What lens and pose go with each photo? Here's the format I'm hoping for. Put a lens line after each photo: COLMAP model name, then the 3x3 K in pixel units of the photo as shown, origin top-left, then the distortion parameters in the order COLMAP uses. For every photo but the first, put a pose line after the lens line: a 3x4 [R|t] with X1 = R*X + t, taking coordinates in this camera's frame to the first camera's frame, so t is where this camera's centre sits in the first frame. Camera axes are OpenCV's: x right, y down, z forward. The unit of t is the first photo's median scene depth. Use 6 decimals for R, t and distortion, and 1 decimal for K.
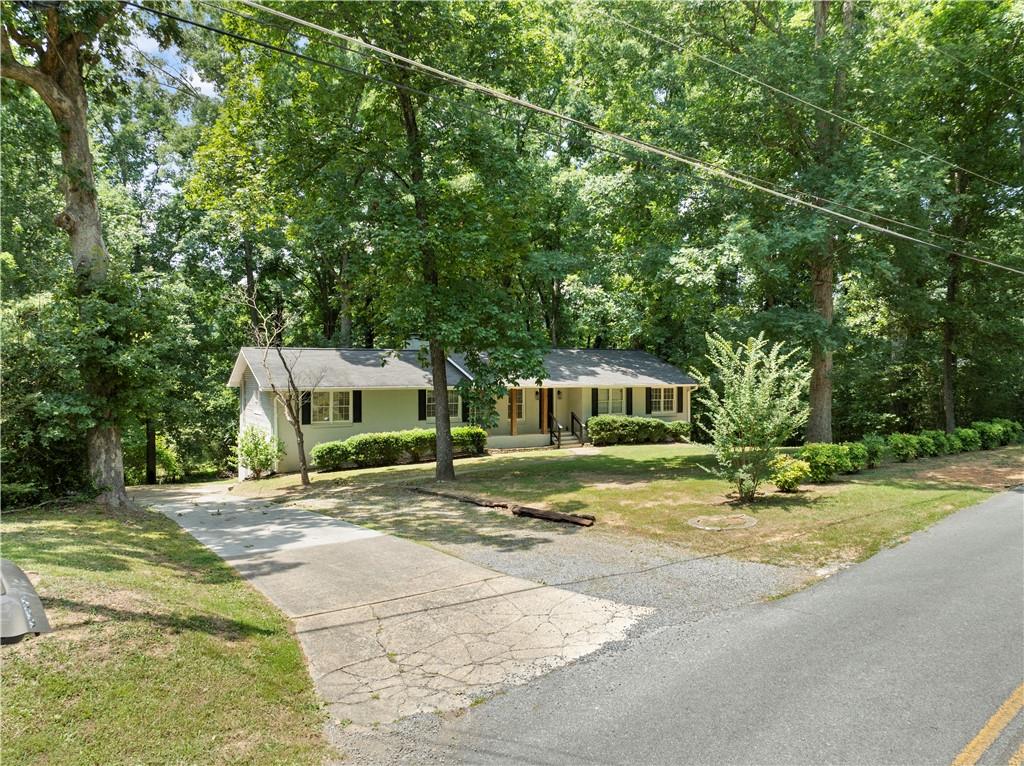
lens RADIAL K [[742.5, 0, 512.0], [0, 742.5, 383.0], [0, 0, 1]] dist [-0.040632, -0.003473]
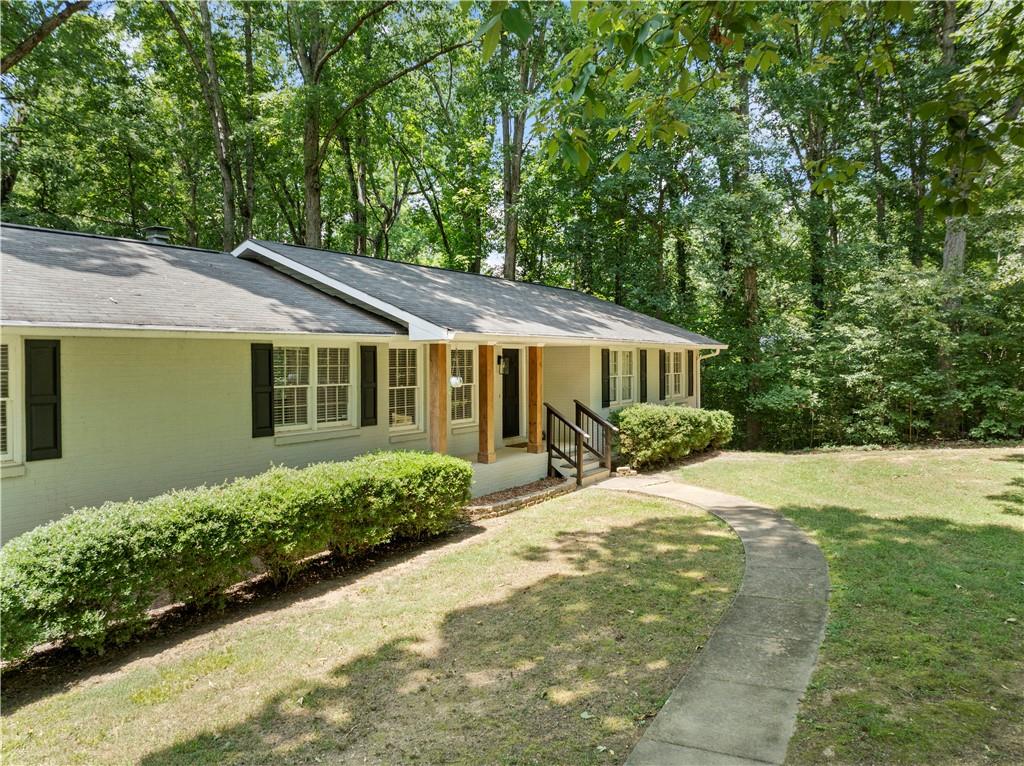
lens RADIAL K [[741.2, 0, 534.0], [0, 741.2, 351.2], [0, 0, 1]] dist [-0.042000, -0.003182]
pose [[0.889004, 0.001985, 0.457895, -0.152006], [0.009194, 0.999712, -0.022184, 0.019082], [-0.457807, 0.023932, 0.888729, 0.608611]]
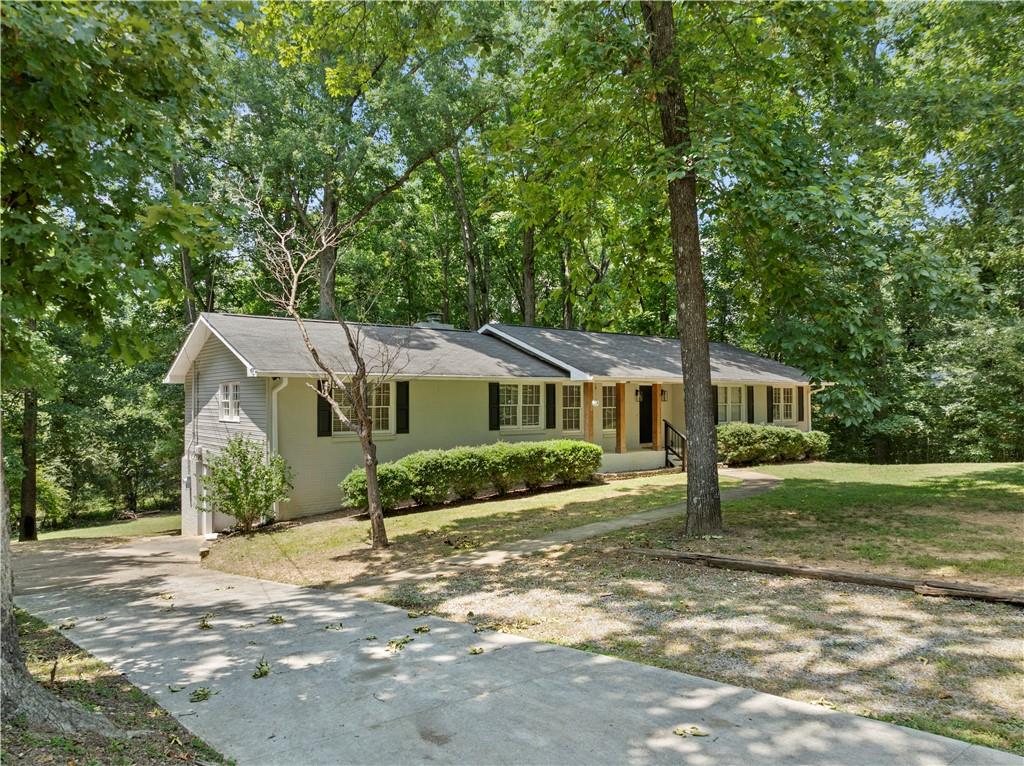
lens RADIAL K [[742.5, 0, 512.0], [0, 742.5, 383.0], [0, 0, 1]] dist [-0.040632, -0.003473]
pose [[0.990080, 0.000164, 0.140502, -0.182054], [0.005182, 0.999276, -0.037684, 0.031025], [-0.140407, 0.038038, 0.989363, 0.336384]]
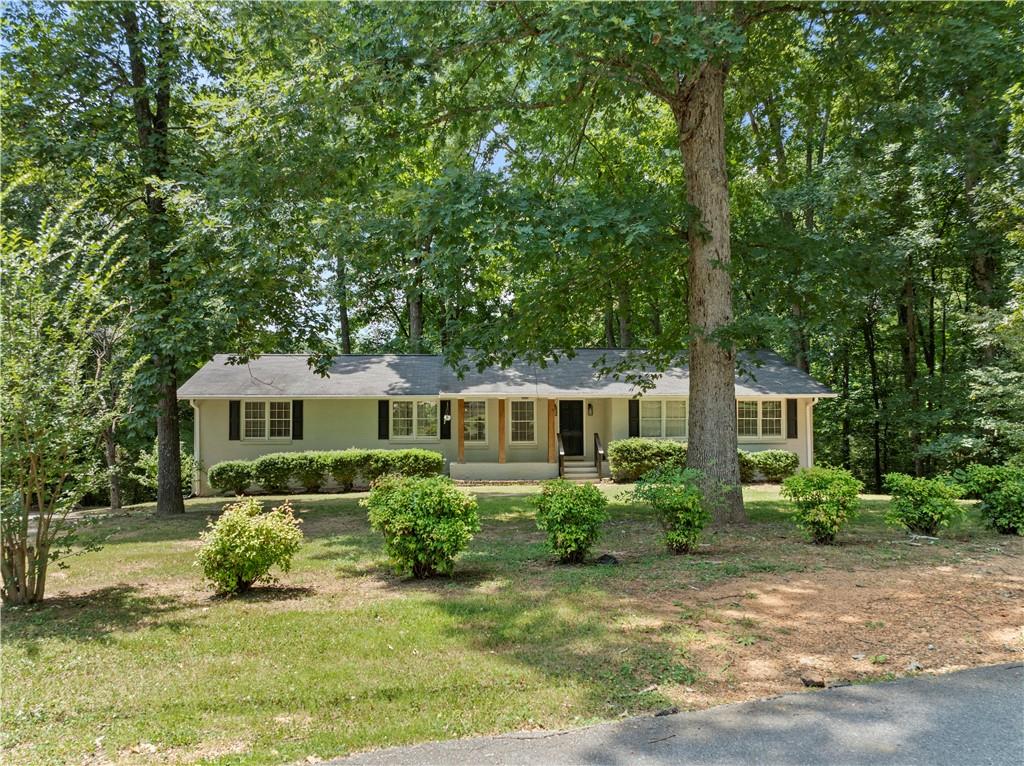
lens RADIAL K [[742.5, 0, 512.0], [0, 742.5, 383.0], [0, 0, 1]] dist [-0.040632, -0.003473]
pose [[0.896737, -0.013000, -0.442373, 0.324713], [-0.004769, 0.999227, -0.039032, 0.019418], [0.442538, 0.037111, 0.895982, 0.329120]]
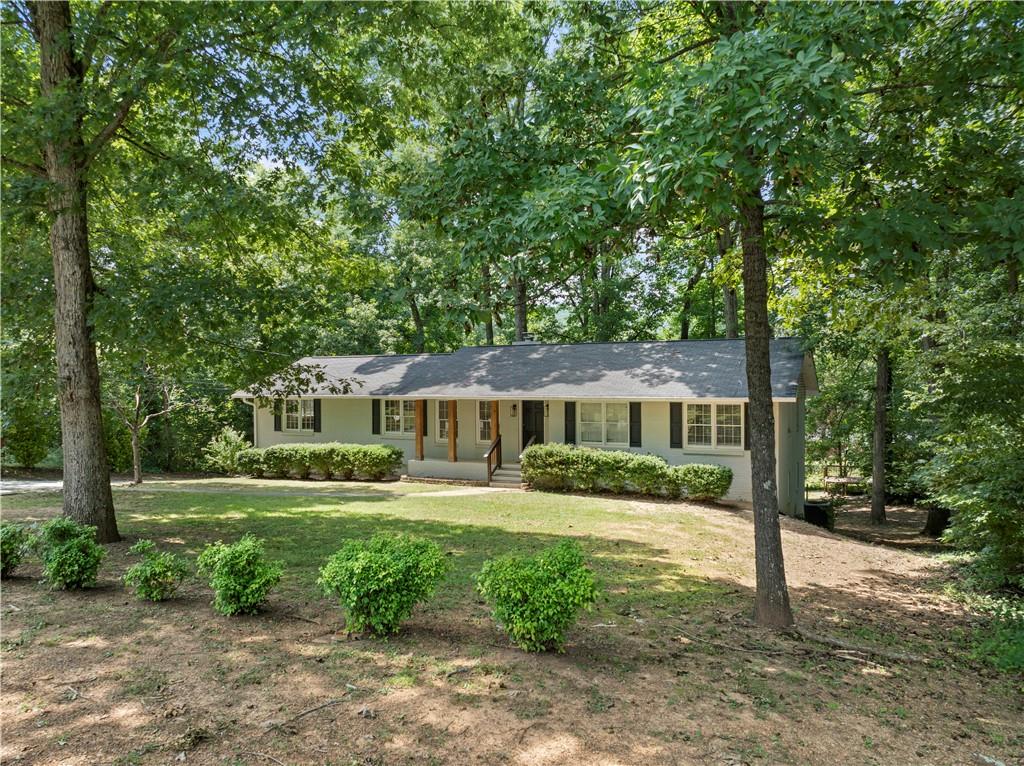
lens RADIAL K [[749.4, 0, 512.0], [0, 749.4, 383.0], [0, 0, 1]] dist [-0.046797, 0.003811]
pose [[0.544732, 0.003317, -0.838604, 0.653952], [-0.003680, 0.999992, 0.001565, -0.010835], [0.838602, 0.002234, 0.544740, 0.608331]]
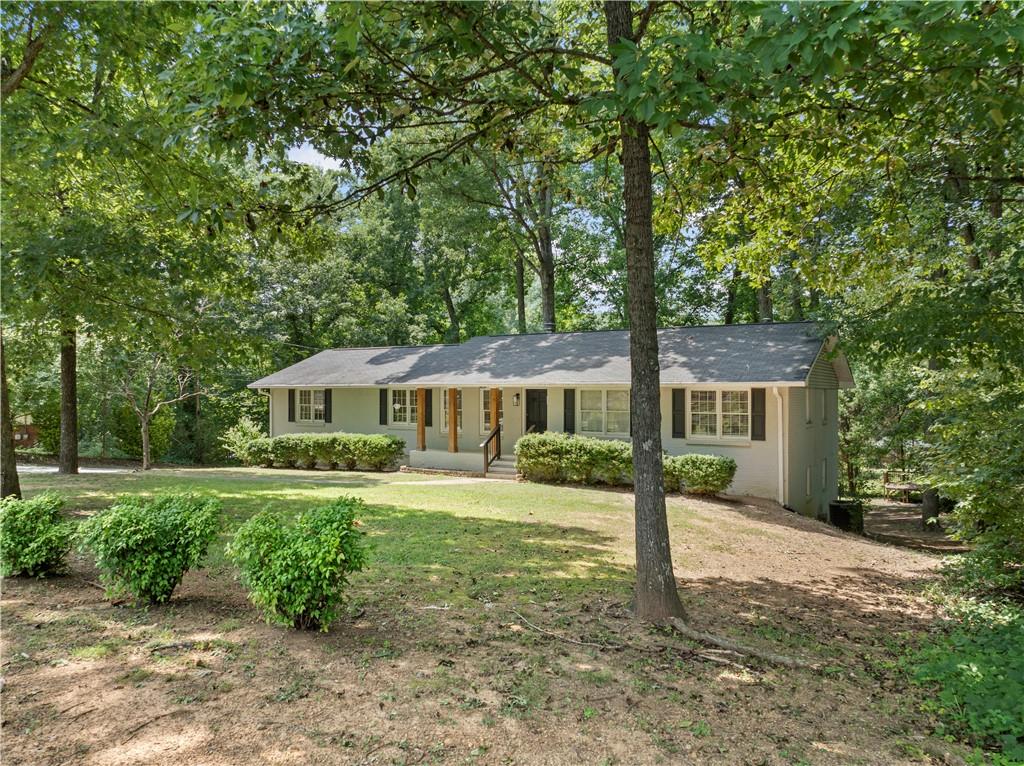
lens RADIAL K [[742.5, 0, 512.0], [0, 742.5, 383.0], [0, 0, 1]] dist [-0.040632, -0.003473]
pose [[0.459935, -0.003082, -0.887947, 0.655278], [-0.009182, 0.999924, -0.008227, 0.007587], [0.887905, 0.011937, 0.459872, 0.686265]]
